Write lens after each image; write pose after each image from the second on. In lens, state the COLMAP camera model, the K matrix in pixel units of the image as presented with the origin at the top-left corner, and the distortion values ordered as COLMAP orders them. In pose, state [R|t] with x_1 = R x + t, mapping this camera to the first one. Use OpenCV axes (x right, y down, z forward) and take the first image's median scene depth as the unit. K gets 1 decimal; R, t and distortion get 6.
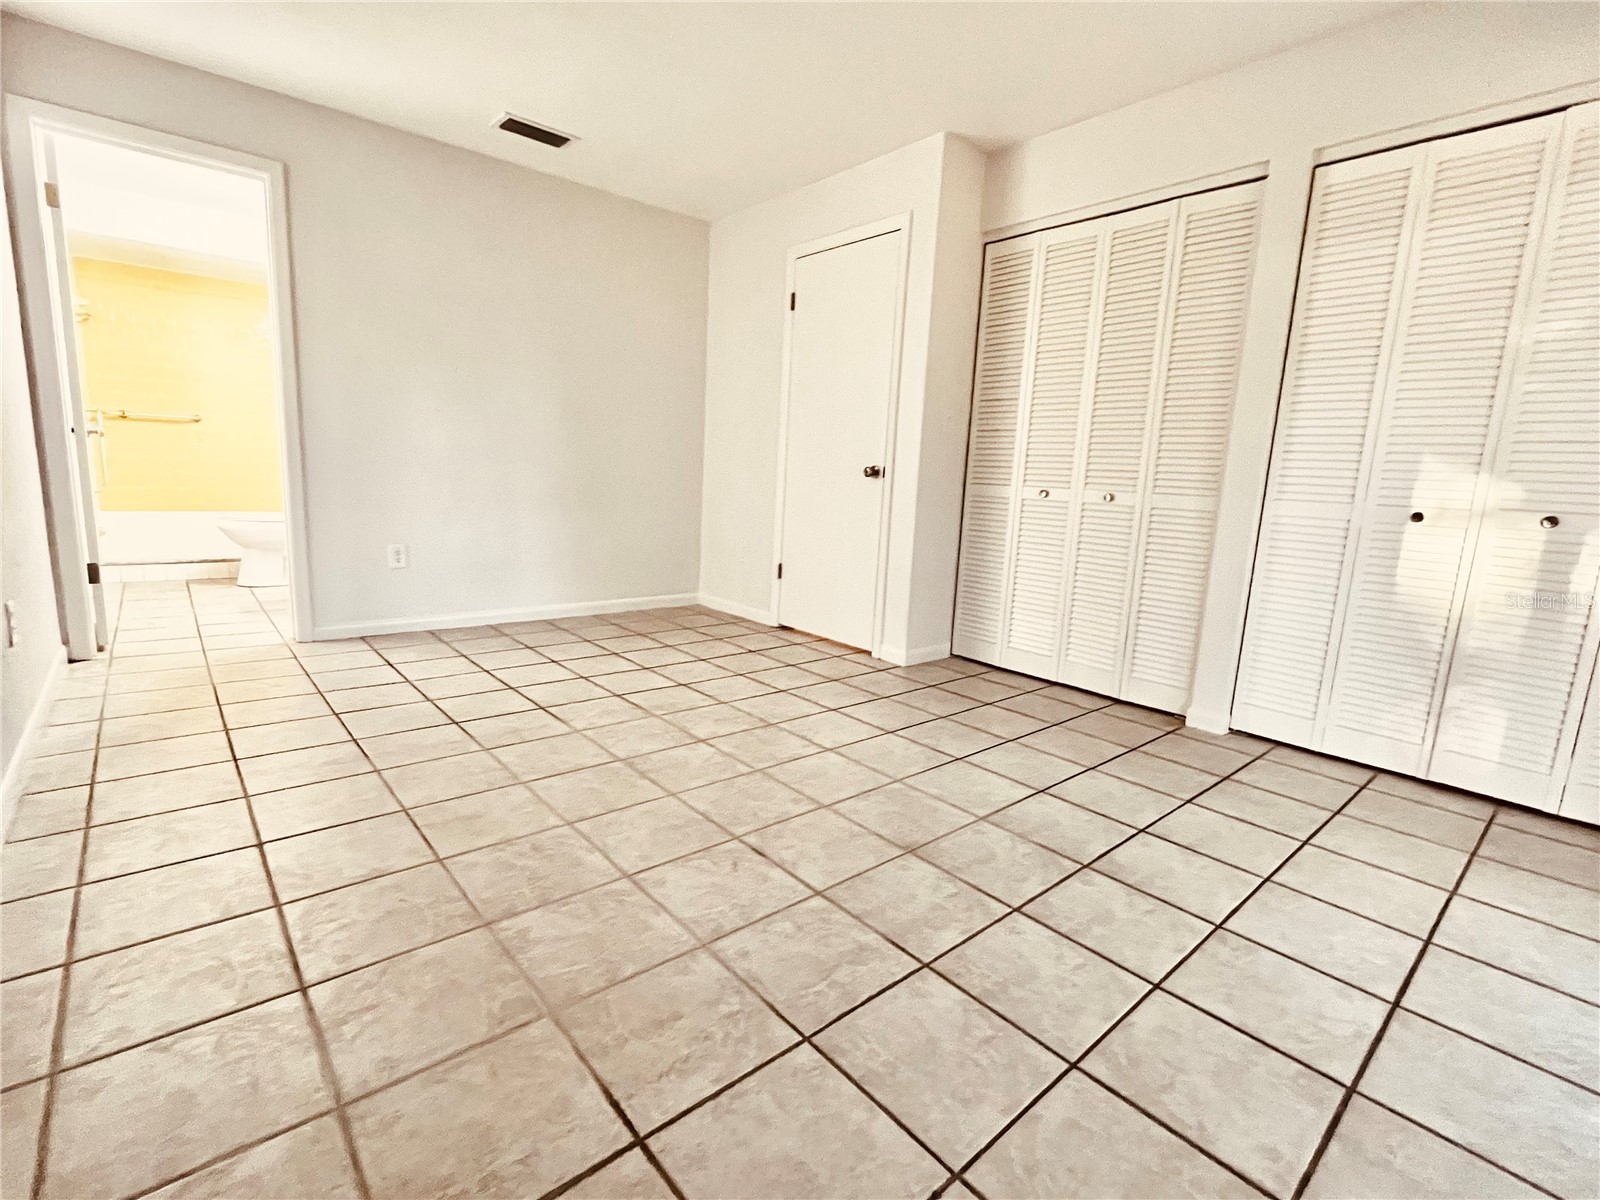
lens RADIAL K [[736.5, 0, 800.0], [0, 736.5, 600.0], [0, 0, 1]] dist [0.005353, 0.000304]
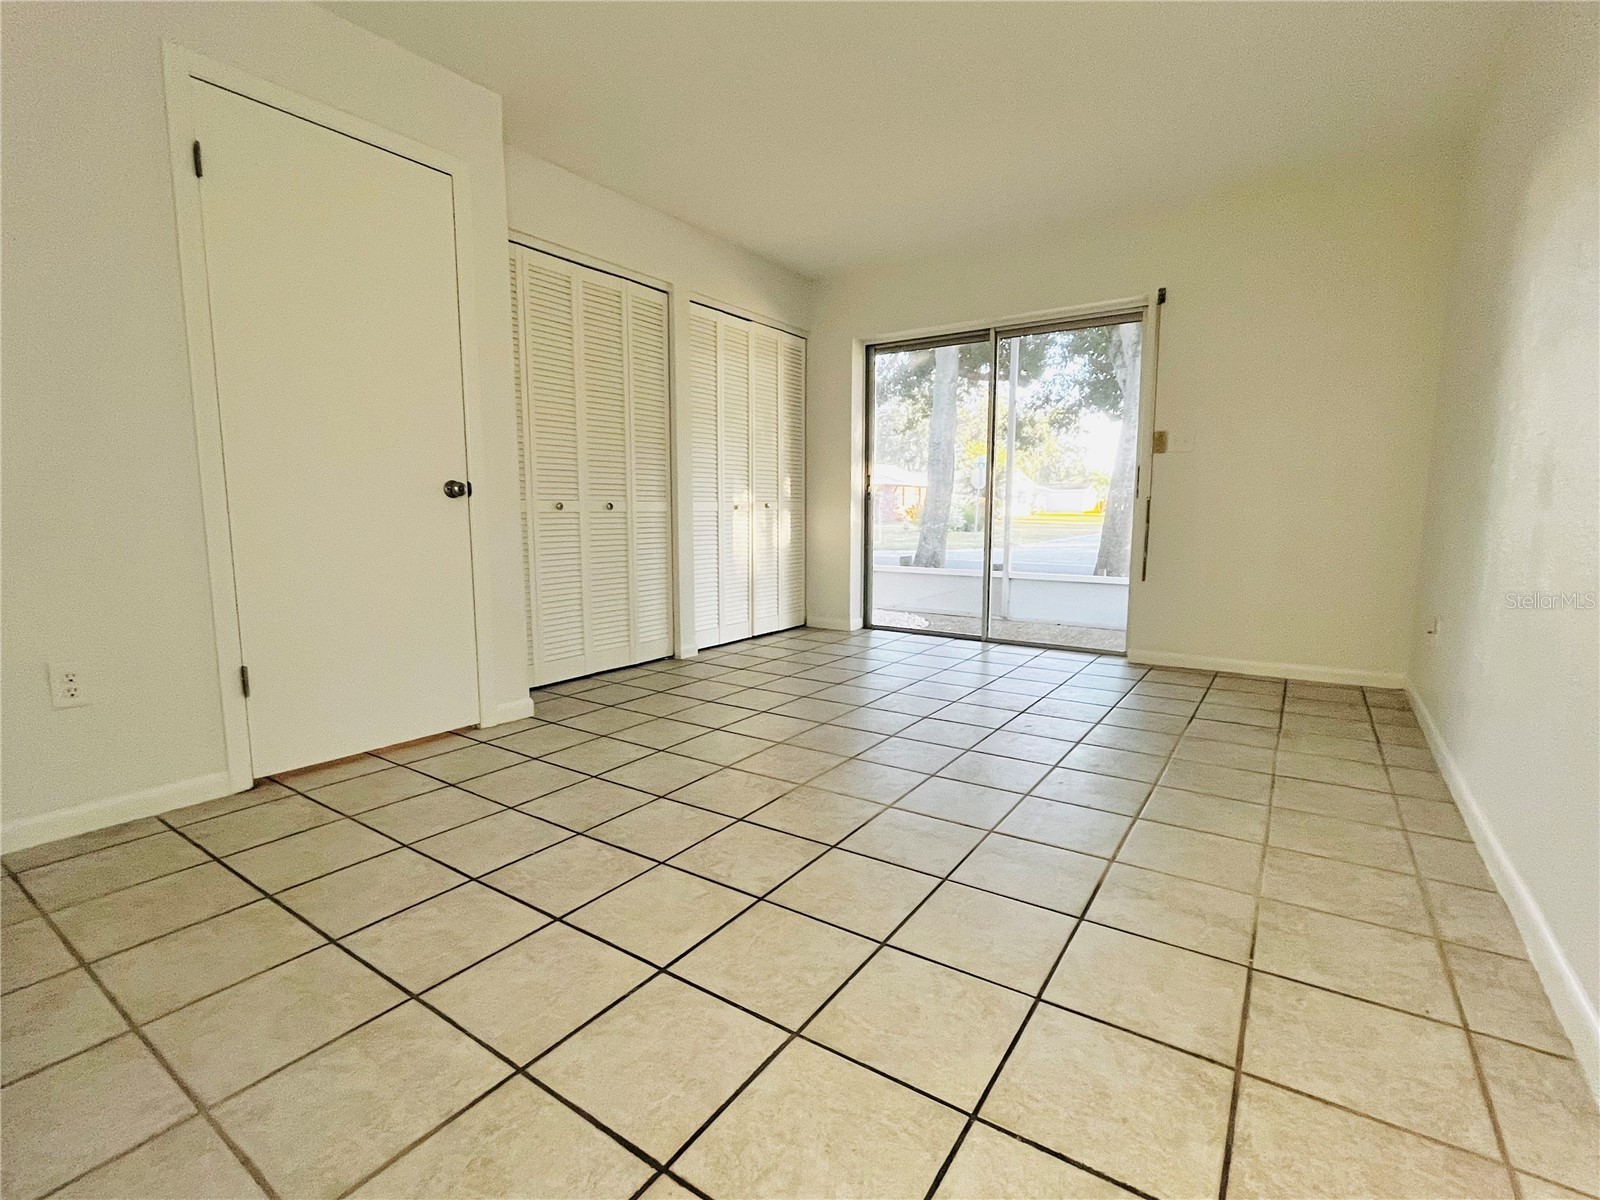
lens RADIAL K [[736.5, 0, 800.0], [0, 736.5, 600.0], [0, 0, 1]] dist [0.005353, 0.000304]
pose [[-0.254208, -0.165651, 0.952858, -0.916875], [0.154540, 0.965607, 0.209096, -0.213161], [-0.954723, 0.200408, -0.219865, 1.091943]]
